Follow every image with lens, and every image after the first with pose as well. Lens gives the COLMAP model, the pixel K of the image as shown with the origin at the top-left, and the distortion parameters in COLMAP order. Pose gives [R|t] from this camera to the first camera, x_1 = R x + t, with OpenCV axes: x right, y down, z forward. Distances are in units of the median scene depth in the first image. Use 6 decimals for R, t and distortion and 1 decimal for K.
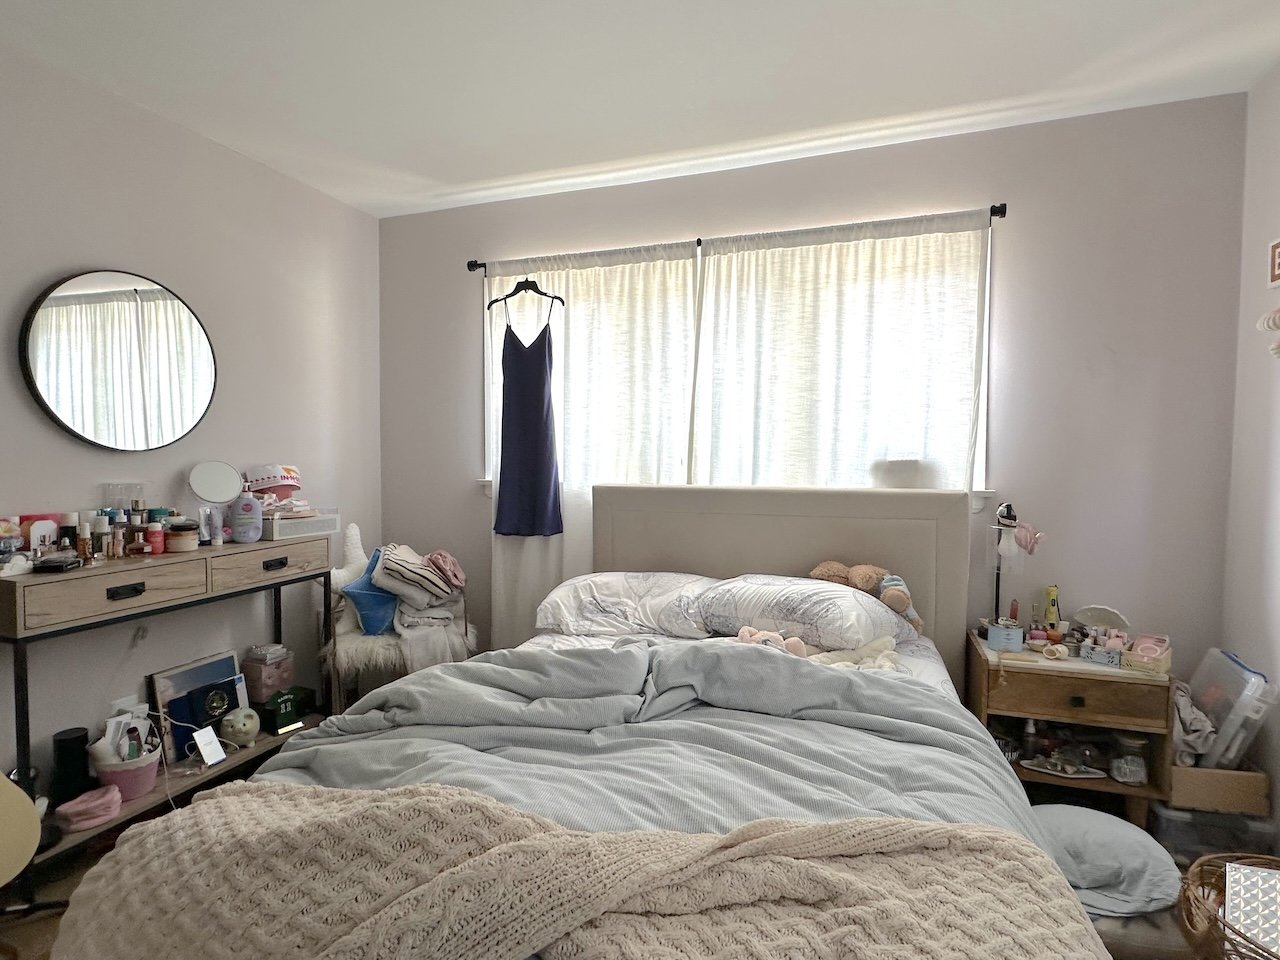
lens RADIAL K [[643.0, 0, 620.8], [0, 643.0, 481.0], [0, 0, 1]] dist [0.002405, 0.000129]
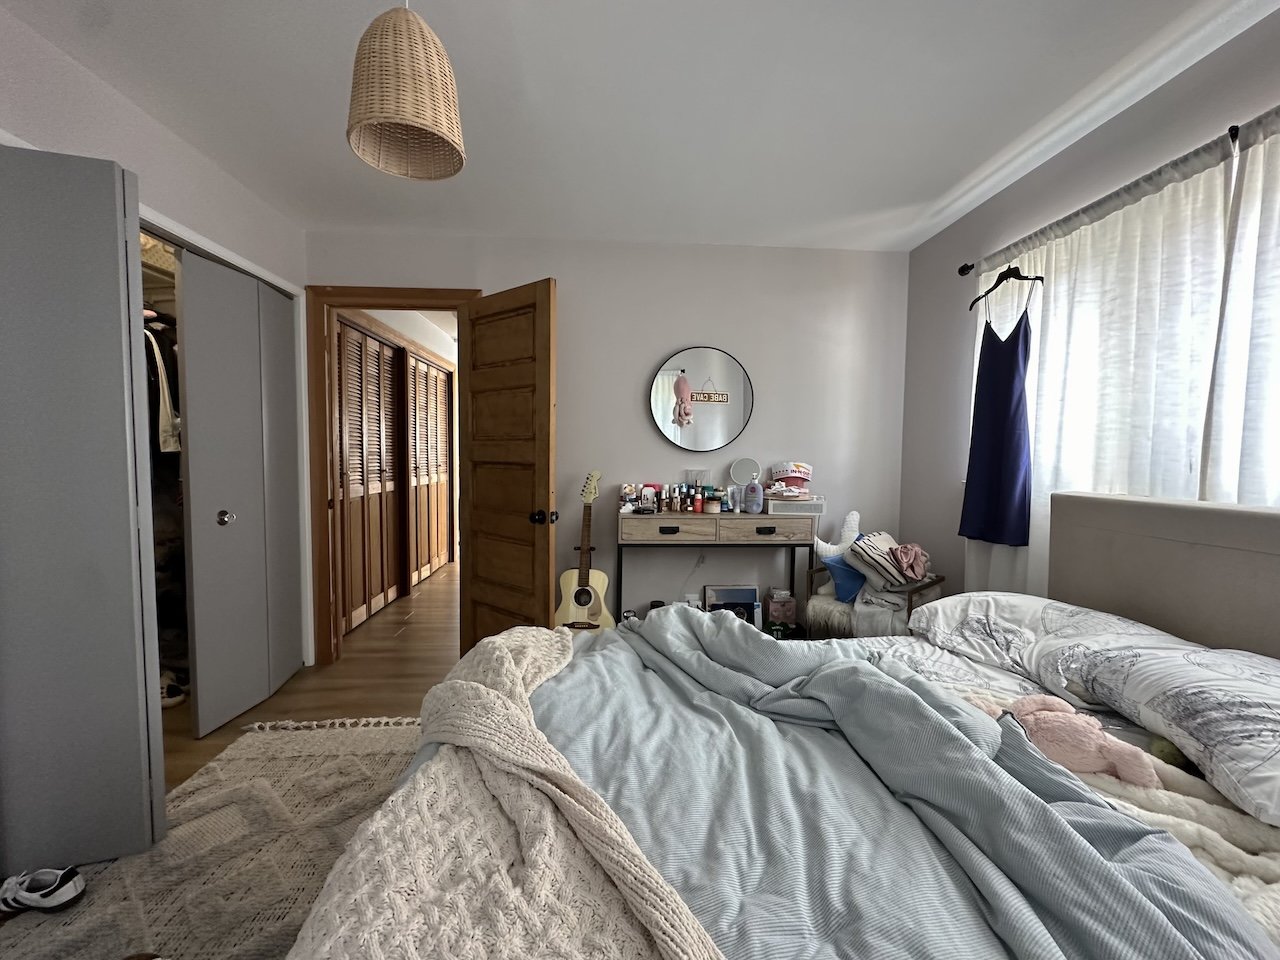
lens RADIAL K [[514.1, 0, 646.3], [0, 514.1, 478.9], [0, 0, 1]] dist [-0.004309, -0.000093]
pose [[0.424705, 0.045269, -0.904199, 0.354070], [-0.049707, 0.998409, 0.026638, -0.002770], [0.903966, 0.033632, 0.426279, 0.249481]]
